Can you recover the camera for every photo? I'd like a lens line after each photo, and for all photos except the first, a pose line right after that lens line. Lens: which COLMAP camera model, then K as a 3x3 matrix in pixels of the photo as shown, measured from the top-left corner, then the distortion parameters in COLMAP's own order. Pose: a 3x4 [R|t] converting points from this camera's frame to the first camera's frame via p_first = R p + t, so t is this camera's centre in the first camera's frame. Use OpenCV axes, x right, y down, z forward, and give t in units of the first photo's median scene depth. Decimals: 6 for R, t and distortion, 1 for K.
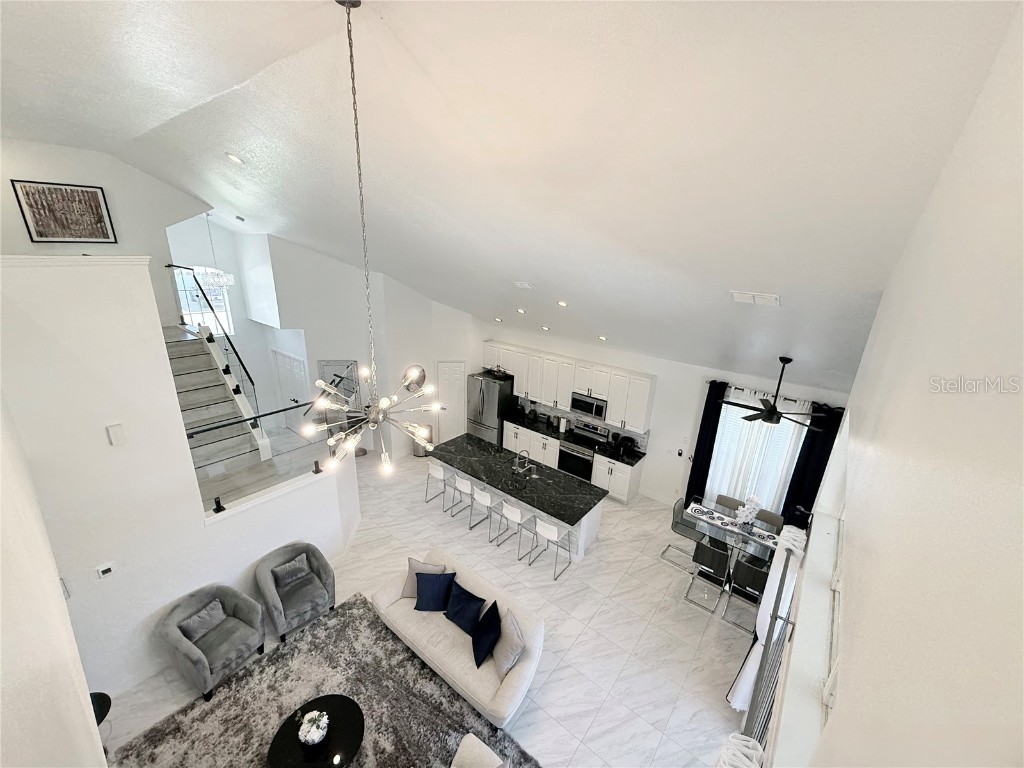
lens RADIAL K [[408.3, 0, 509.5], [0, 408.3, 388.6], [0, 0, 1]] dist [-0.000232, -0.000228]
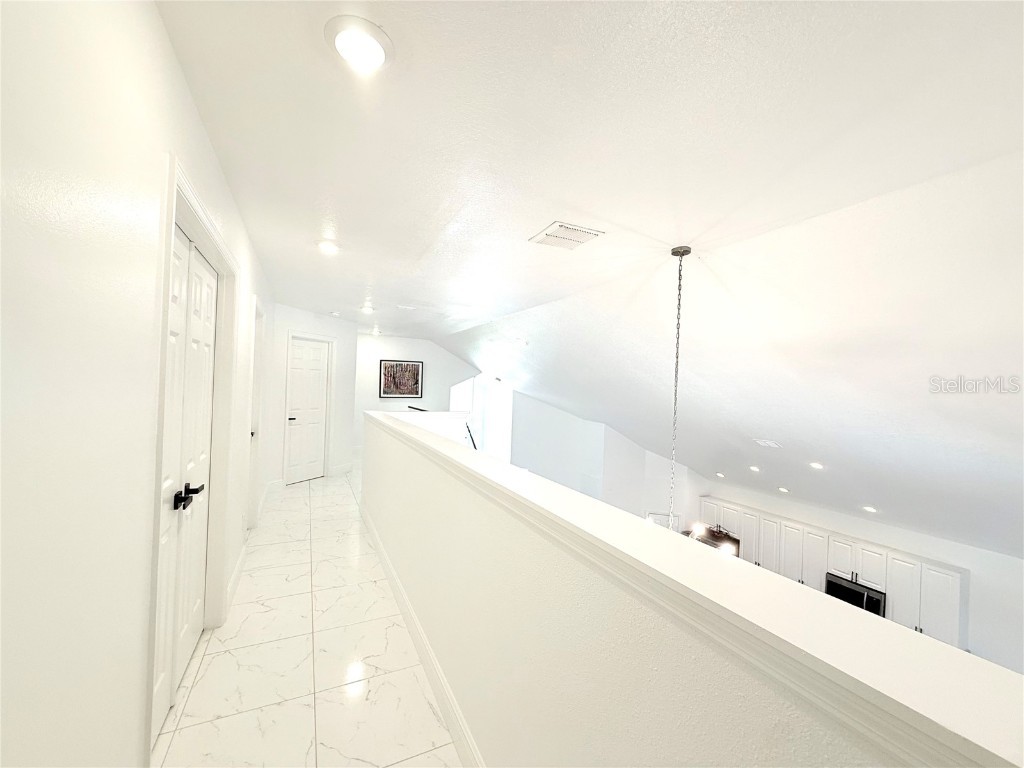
lens RADIAL K [[408.3, 0, 509.5], [0, 408.3, 388.6], [0, 0, 1]] dist [-0.000232, -0.000228]
pose [[0.909676, -0.002462, -0.415311, -0.087865], [-0.138765, 0.940713, -0.309521, 0.003270], [0.391450, 0.339194, 0.855403, -0.071019]]
